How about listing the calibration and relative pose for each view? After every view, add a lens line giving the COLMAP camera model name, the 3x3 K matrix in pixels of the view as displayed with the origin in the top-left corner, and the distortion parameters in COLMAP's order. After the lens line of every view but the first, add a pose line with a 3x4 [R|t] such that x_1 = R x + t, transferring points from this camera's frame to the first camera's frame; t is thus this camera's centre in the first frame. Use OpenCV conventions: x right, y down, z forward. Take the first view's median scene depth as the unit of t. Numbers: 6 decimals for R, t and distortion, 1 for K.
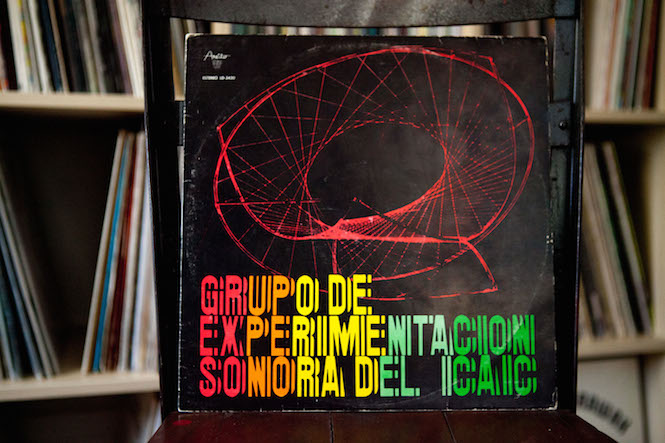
lens RADIAL K [[803.9, 0, 333.8], [0, 803.9, 221.7], [0, 0, 1]] dist [0.003587, 0.003059]
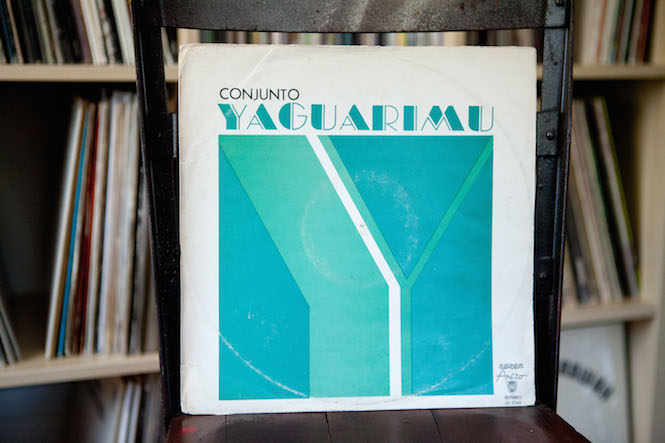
lens RADIAL K [[984.0, 0, 331.8], [0, 984.0, 220.2], [0, 0, 1]] dist [0.041519, 0.109957]
pose [[0.998101, -0.007946, 0.061082, -0.047196], [0.001301, 0.994142, 0.108075, -0.099858], [-0.061583, -0.107790, 0.992265, -0.161942]]
